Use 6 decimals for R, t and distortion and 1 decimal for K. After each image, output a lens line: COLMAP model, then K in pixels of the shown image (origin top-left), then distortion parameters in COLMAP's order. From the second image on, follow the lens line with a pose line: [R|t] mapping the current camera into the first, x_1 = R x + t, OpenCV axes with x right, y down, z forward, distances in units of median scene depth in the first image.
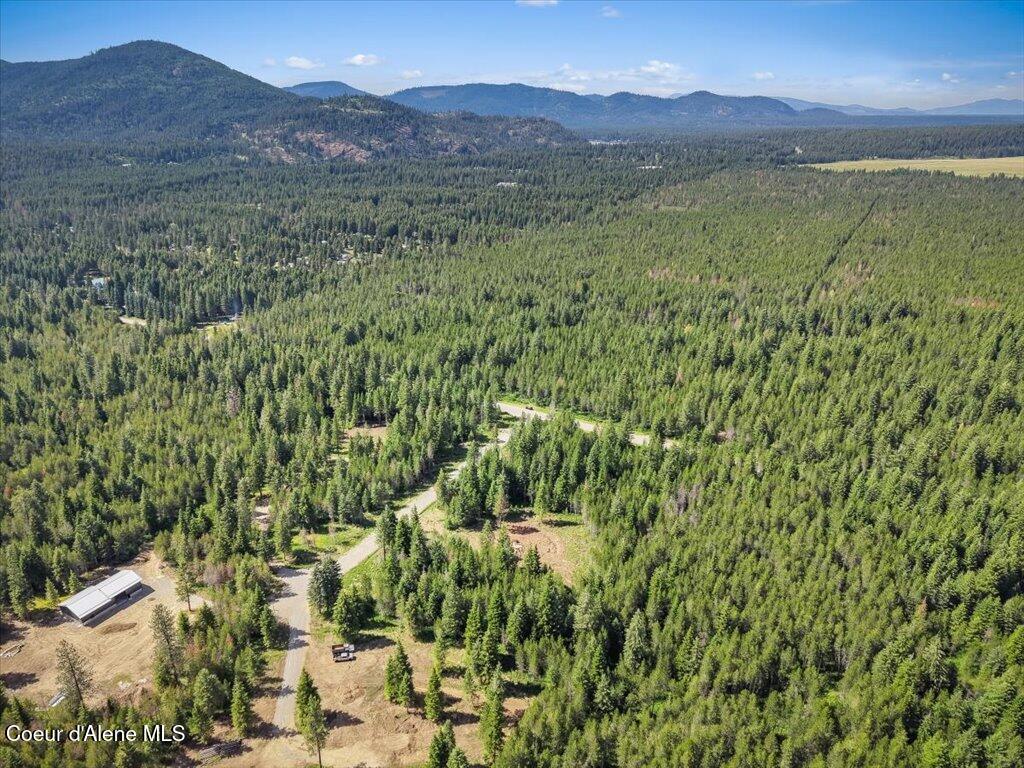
lens RADIAL K [[682.6, 0, 515.8], [0, 682.6, 388.6], [0, 0, 1]] dist [0.024417, -0.024269]
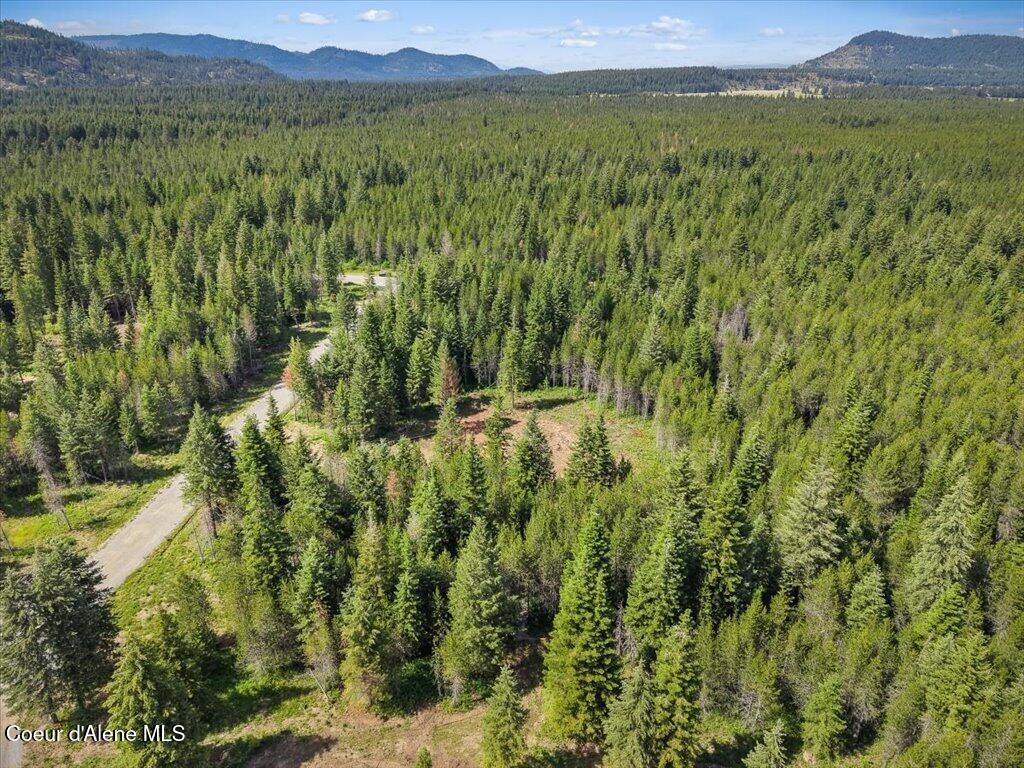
lens RADIAL K [[682.6, 0, 515.8], [0, 682.6, 388.6], [0, 0, 1]] dist [0.024417, -0.024269]
pose [[0.925215, -0.149370, 0.348807, -0.143277], [0.135168, 0.988698, 0.064858, 0.148499], [-0.354552, -0.012860, 0.934948, 0.512243]]
